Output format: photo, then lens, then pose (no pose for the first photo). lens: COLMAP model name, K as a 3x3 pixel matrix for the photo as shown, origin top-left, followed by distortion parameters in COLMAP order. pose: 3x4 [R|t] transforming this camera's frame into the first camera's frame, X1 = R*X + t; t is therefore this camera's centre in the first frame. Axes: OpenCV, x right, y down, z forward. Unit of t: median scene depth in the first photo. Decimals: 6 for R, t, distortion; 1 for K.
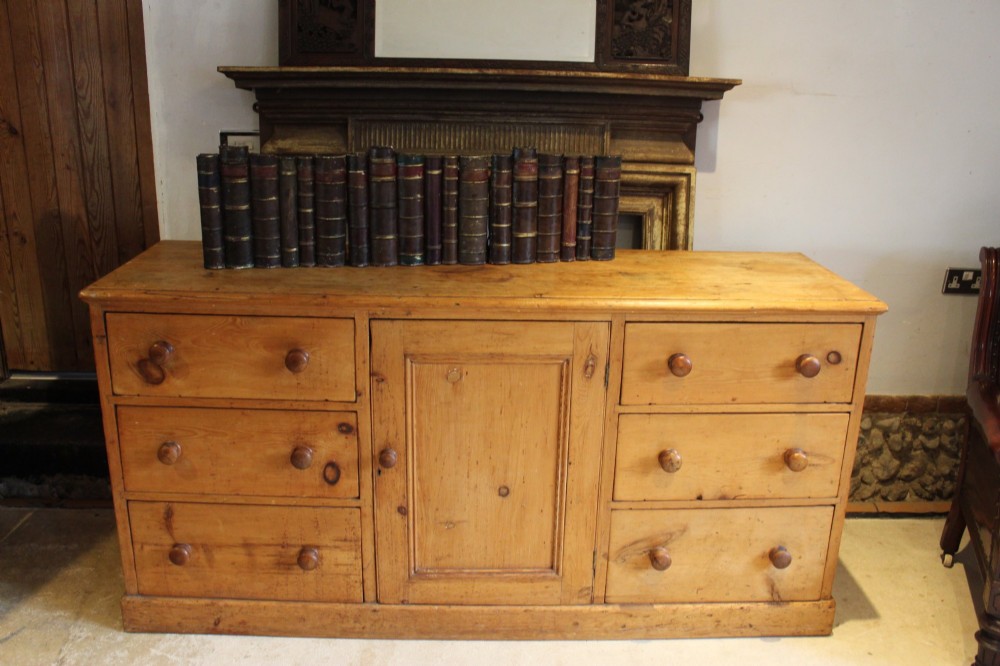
lens RADIAL K [[859.9, 0, 495.6], [0, 859.9, 329.9], [0, 0, 1]] dist [-0.161500, 0.146370]
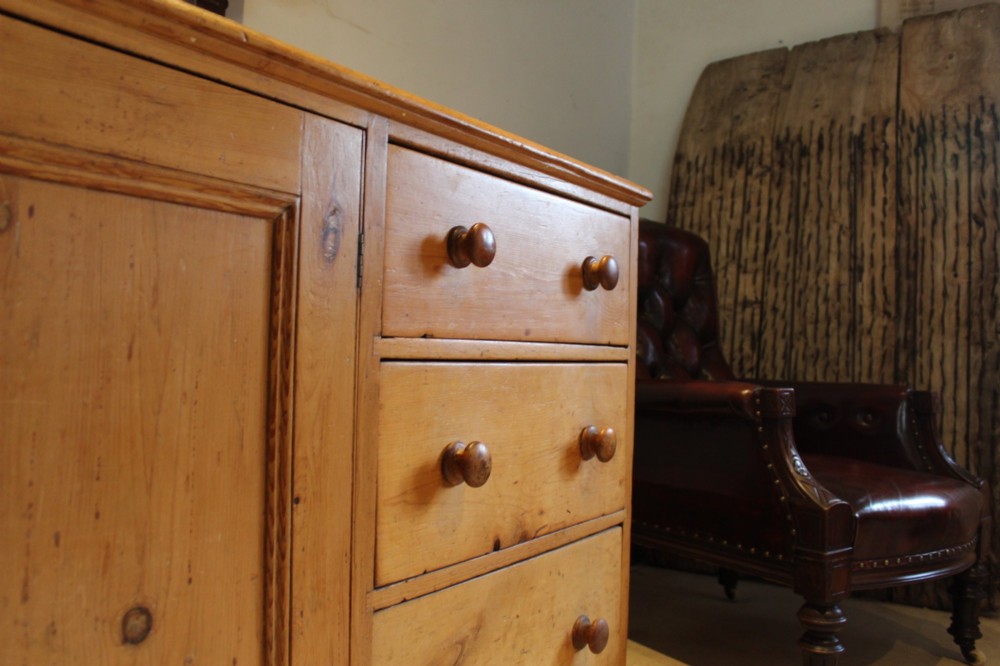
lens RADIAL K [[859.9, 0, 495.6], [0, 859.9, 329.9], [0, 0, 1]] dist [-0.161500, 0.146370]
pose [[0.587567, 0.018735, 0.808958, -0.158882], [0.221954, 0.957656, -0.183390, 0.166469], [-0.778139, 0.287306, 0.558529, 0.679993]]
